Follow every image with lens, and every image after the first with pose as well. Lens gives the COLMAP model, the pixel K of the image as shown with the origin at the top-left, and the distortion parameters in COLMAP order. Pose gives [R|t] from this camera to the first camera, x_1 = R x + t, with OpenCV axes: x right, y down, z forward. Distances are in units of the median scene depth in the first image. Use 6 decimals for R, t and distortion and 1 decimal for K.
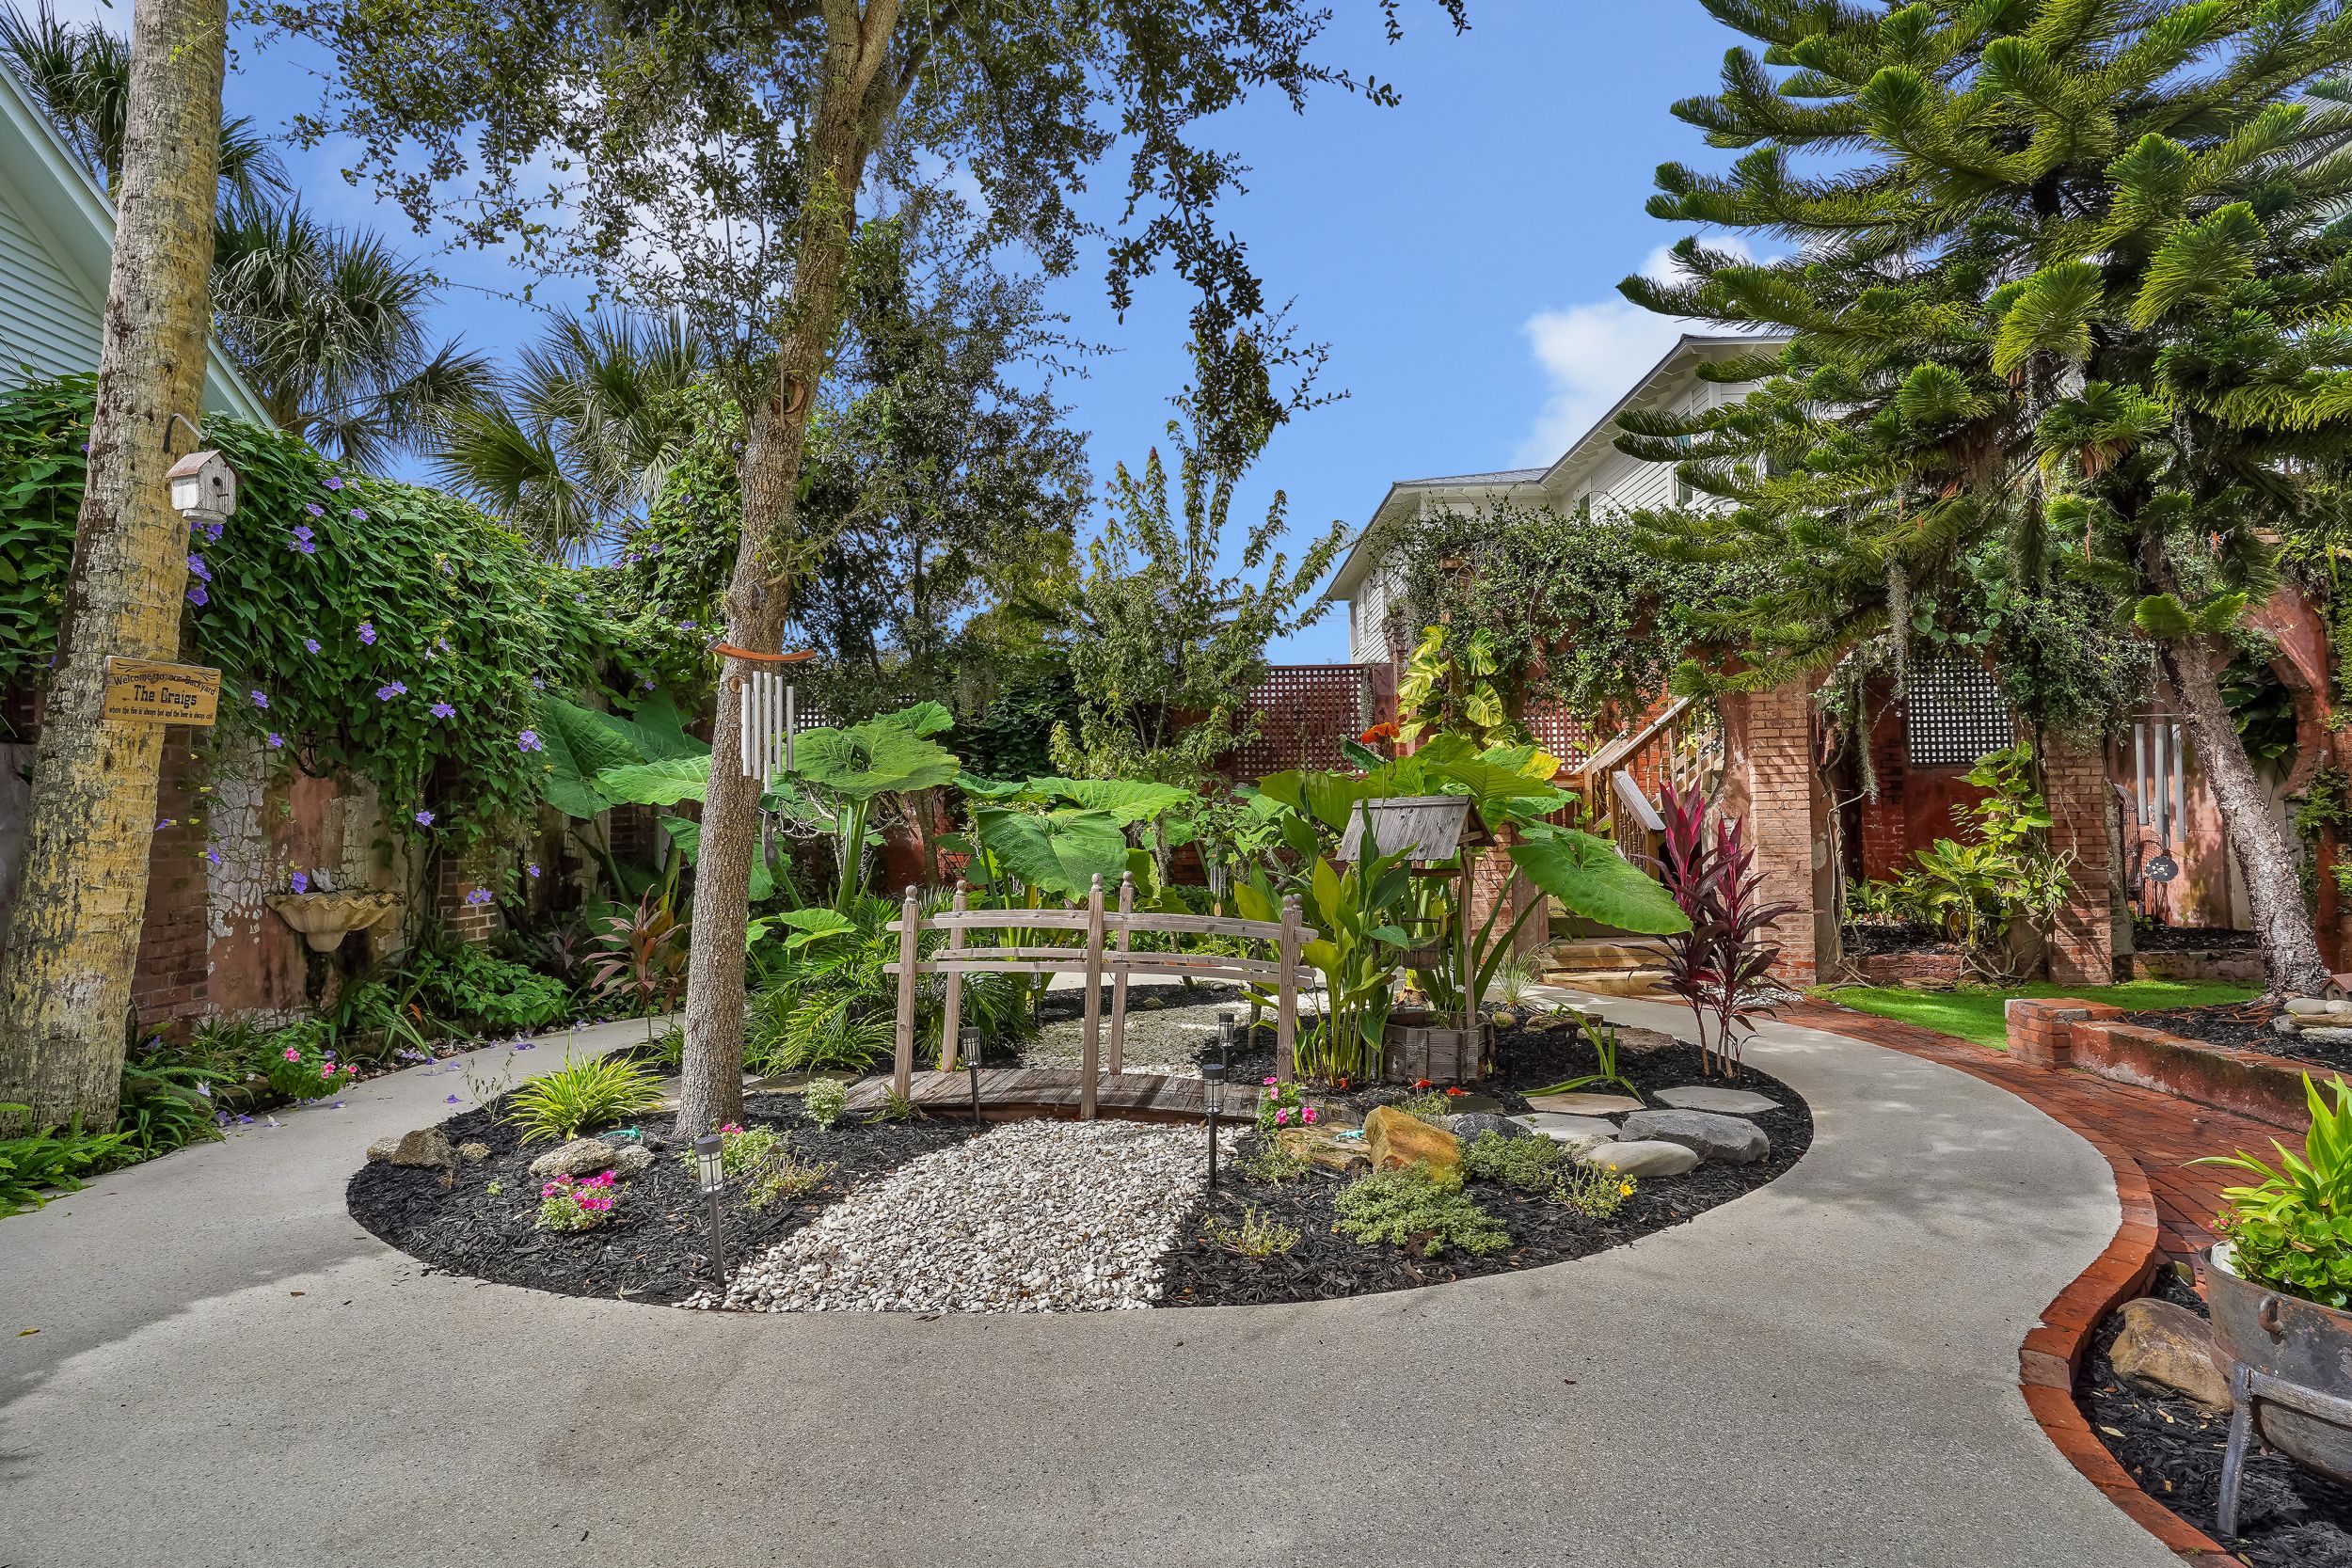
lens RADIAL K [[1262.4, 0, 1176.0], [0, 1262.4, 784.0], [0, 0, 1]] dist [0.001726, 0.000199]
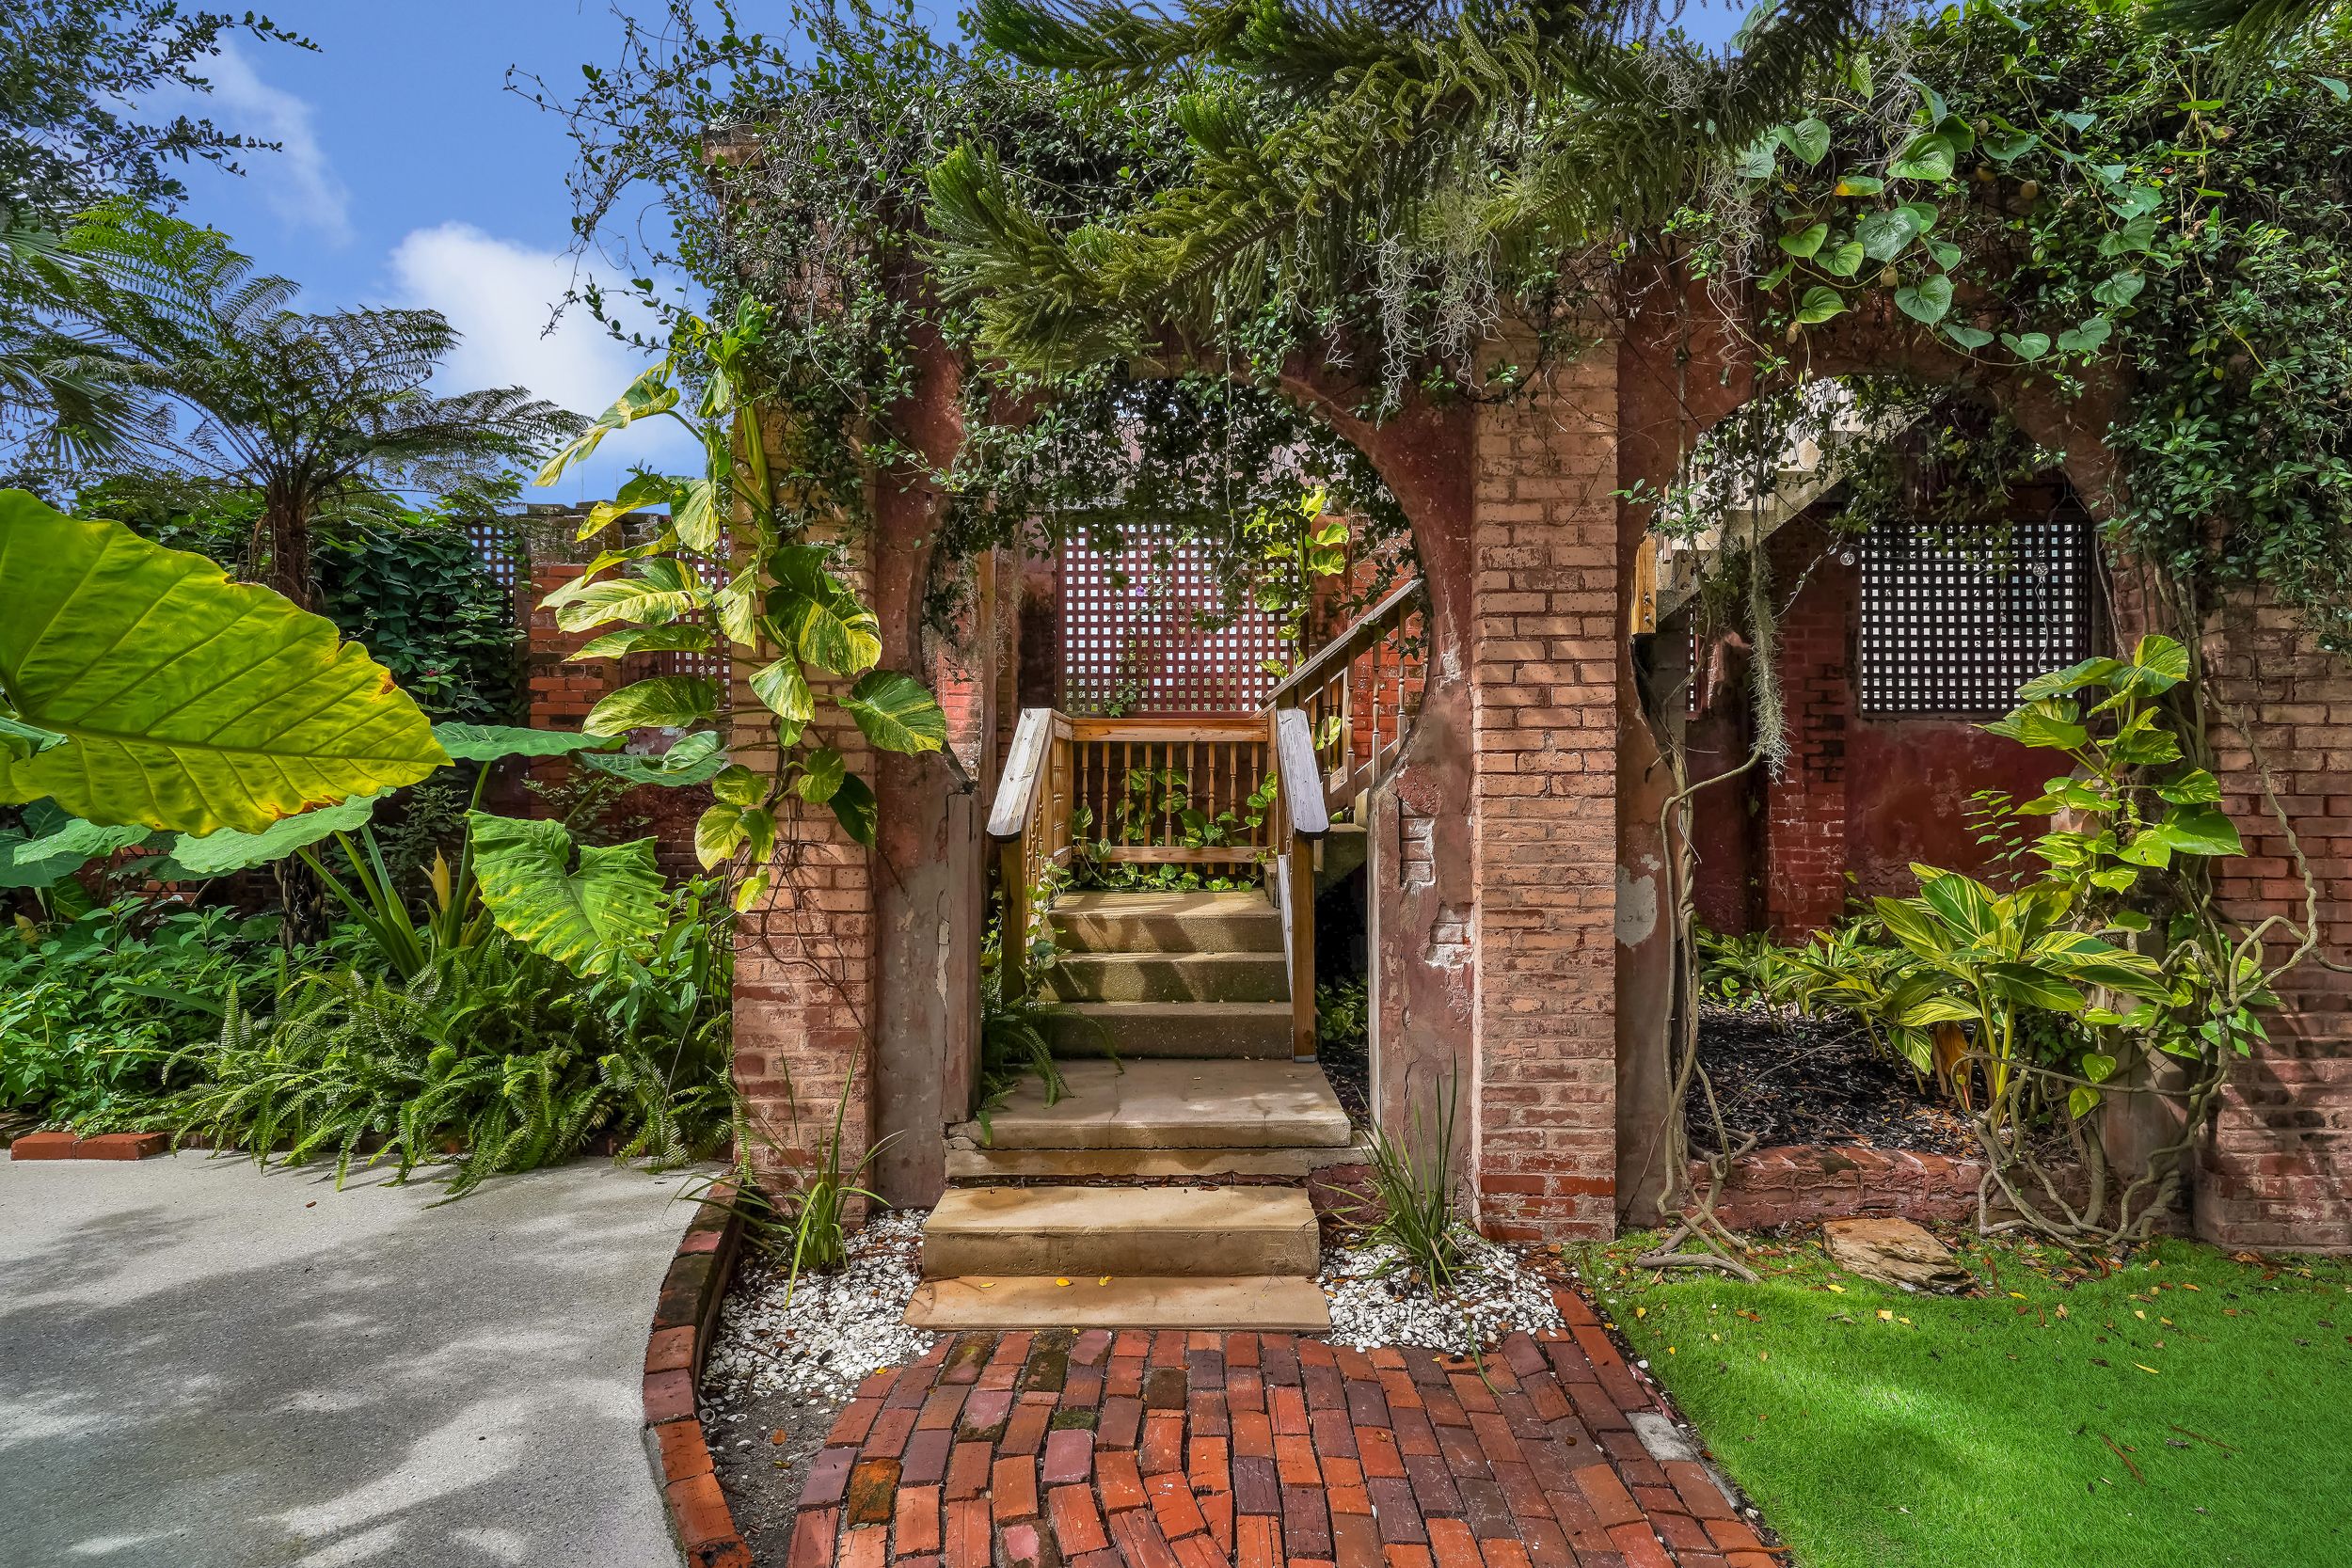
lens RADIAL K [[1139.6, 0, 1176.0], [0, 1139.6, 784.0], [0, 0, 1]] dist [-0.004760, 0.000142]
pose [[0.999825, 0.018448, -0.003144, 0.364097], [-0.018324, 0.999199, 0.035575, 0.005755], [0.003797, -0.035511, 0.999362, 0.640984]]
